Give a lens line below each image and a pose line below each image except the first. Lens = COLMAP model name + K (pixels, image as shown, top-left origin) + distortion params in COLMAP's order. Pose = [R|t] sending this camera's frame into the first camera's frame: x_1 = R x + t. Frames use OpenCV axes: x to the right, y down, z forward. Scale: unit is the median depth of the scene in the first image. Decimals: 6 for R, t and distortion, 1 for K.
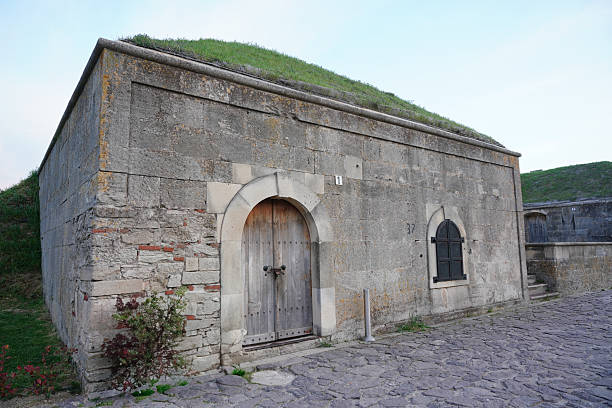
lens RADIAL K [[411.6, 0, 306.0], [0, 411.6, 204.0], [0, 0, 1]] dist [-0.003369, 0.004703]
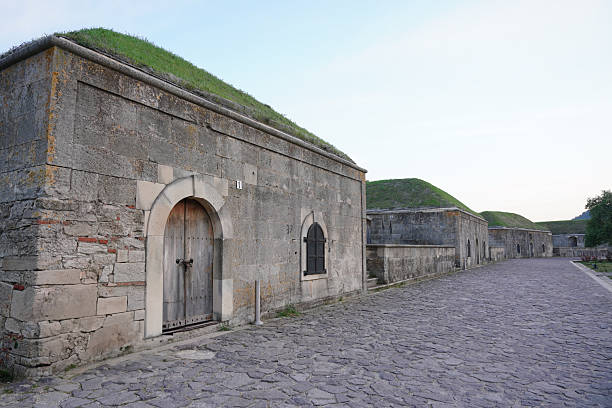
lens RADIAL K [[411.6, 0, 306.0], [0, 411.6, 204.0], [0, 0, 1]] dist [-0.003369, 0.004703]
pose [[0.928695, 0.059202, 0.366088, -0.174353], [-0.060851, 0.998122, -0.007046, -0.008711], [-0.365818, -0.015733, 0.930554, -0.134469]]
